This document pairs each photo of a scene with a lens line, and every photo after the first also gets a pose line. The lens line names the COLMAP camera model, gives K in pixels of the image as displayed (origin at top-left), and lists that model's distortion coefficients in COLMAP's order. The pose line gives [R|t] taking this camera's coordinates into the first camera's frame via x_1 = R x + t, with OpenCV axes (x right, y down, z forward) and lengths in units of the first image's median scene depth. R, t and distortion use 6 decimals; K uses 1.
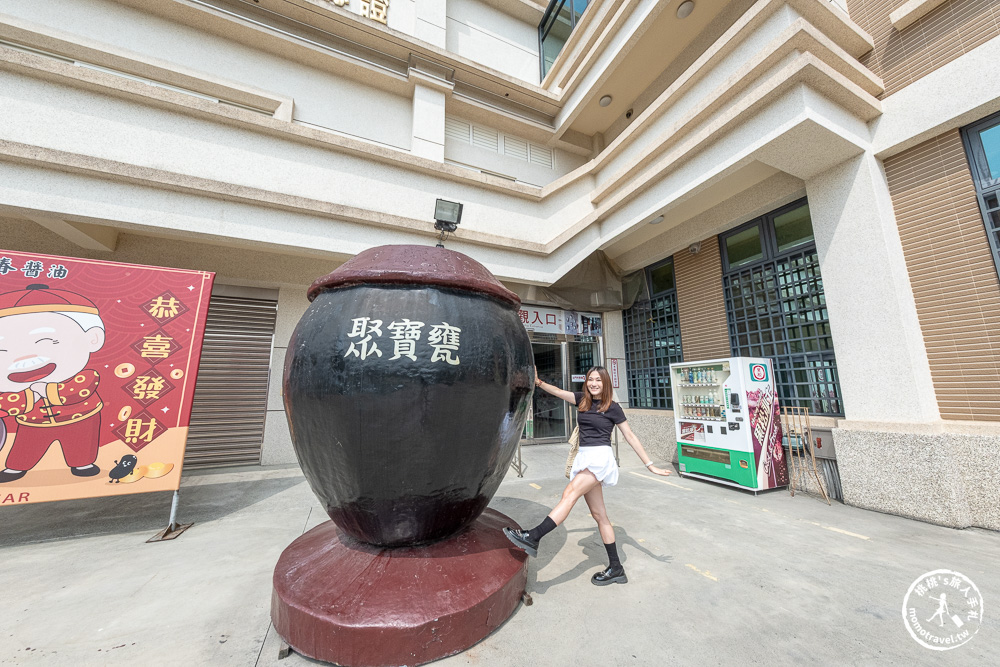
lens RADIAL K [[340.3, 0, 500.1], [0, 340.3, 334.1], [0, 0, 1]] dist [0.002493, -0.000011]
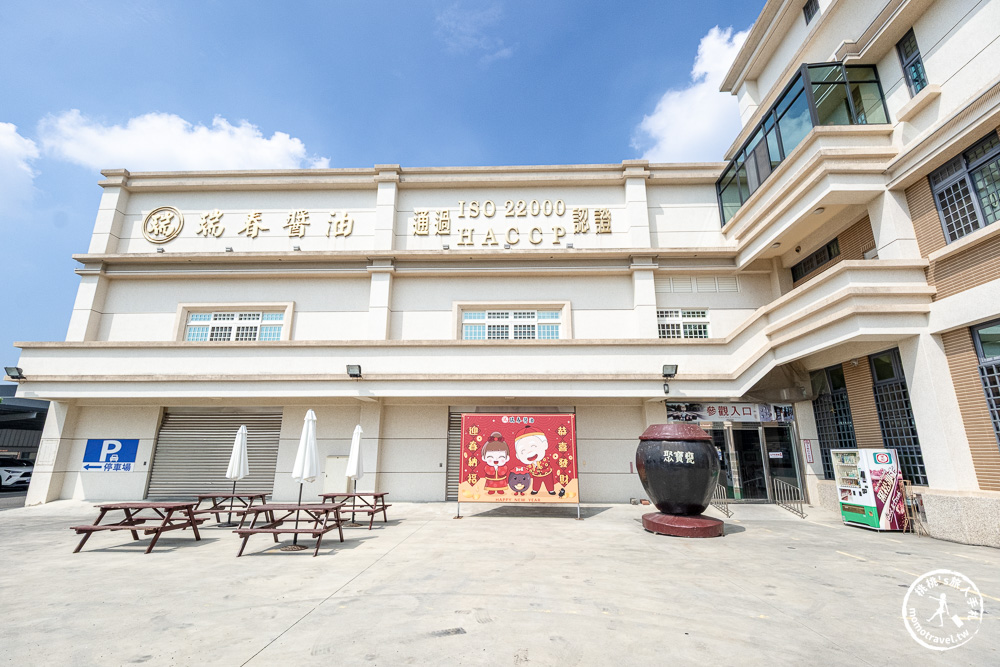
lens RADIAL K [[456.5, 0, 499.4], [0, 456.5, 336.4], [0, 0, 1]] dist [-0.002255, -0.000594]
pose [[0.904121, -0.093582, -0.416903, 0.067195], [0.060939, 0.993988, -0.090965, -0.384901], [0.422909, 0.056838, 0.904388, -1.799774]]
